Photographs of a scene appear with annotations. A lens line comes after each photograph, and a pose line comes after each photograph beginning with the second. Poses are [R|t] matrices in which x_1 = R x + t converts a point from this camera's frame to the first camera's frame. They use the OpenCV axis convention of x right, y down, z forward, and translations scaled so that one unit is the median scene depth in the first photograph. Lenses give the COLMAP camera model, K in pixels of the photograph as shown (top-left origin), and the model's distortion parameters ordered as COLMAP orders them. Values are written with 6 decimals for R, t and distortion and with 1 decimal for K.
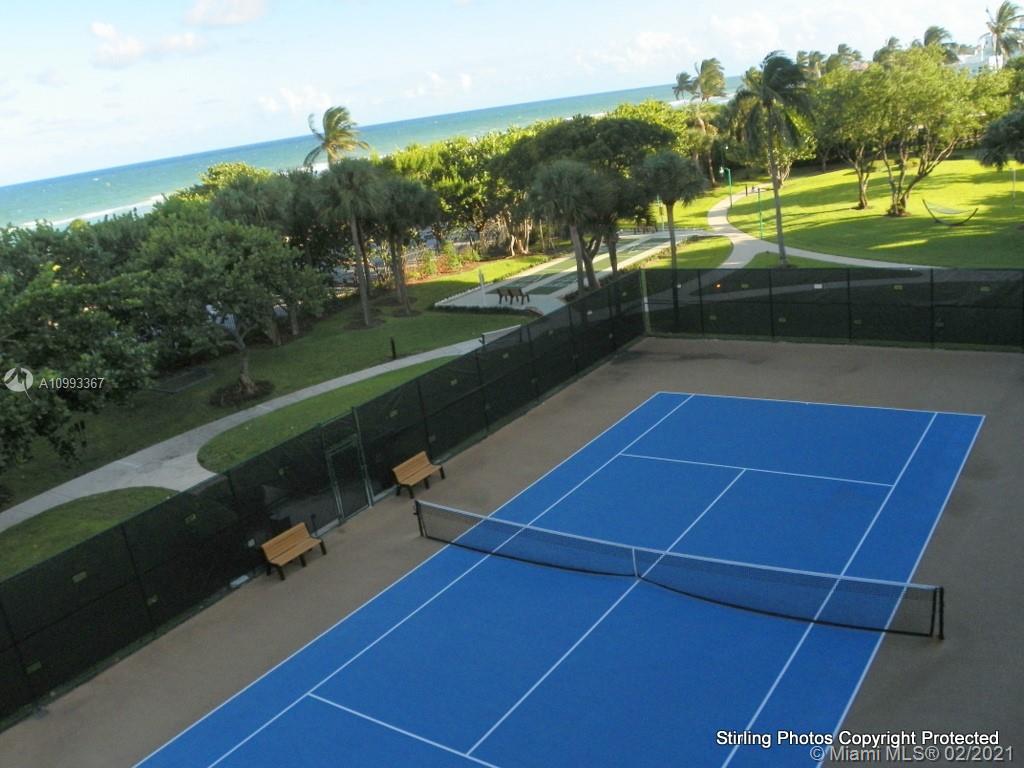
lens RADIAL K [[901.5, 0, 512.0], [0, 901.5, 384.0], [0, 0, 1]] dist [-0.114657, 0.021468]
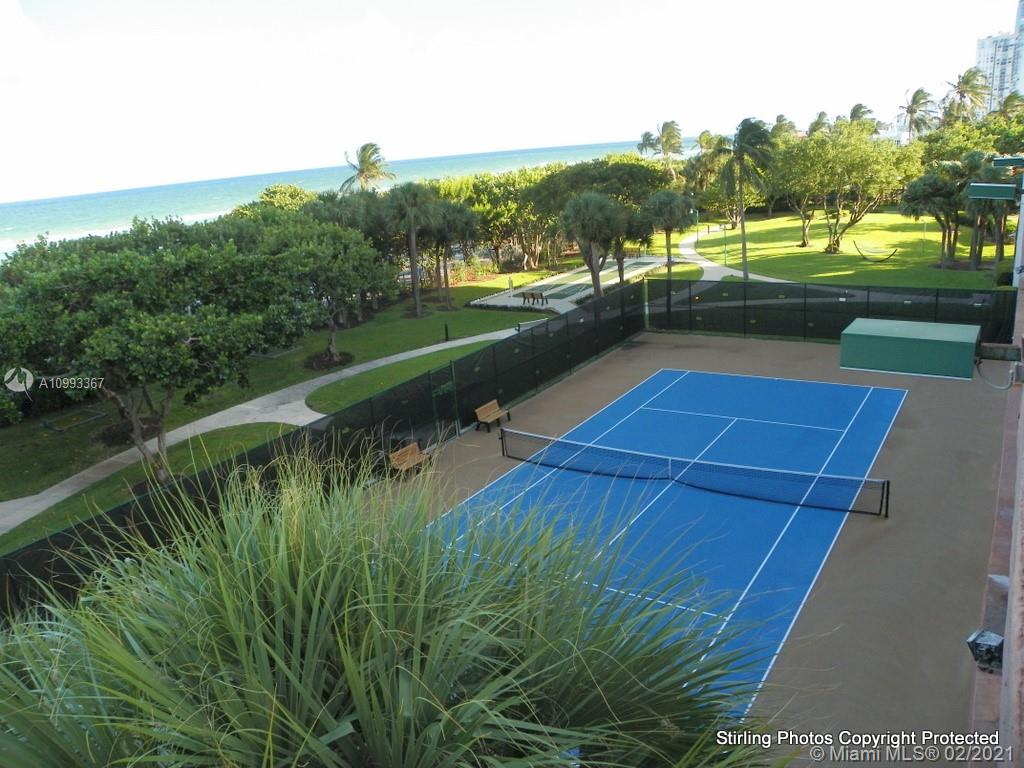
lens RADIAL K [[780.4, 0, 512.0], [0, 780.4, 384.0], [0, 0, 1]] dist [-0.102849, -0.003305]
pose [[0.998170, 0.044312, 0.041137, -0.077074], [-0.043782, 0.998947, -0.013697, 0.042024], [-0.041701, 0.011870, 0.999060, -0.099556]]
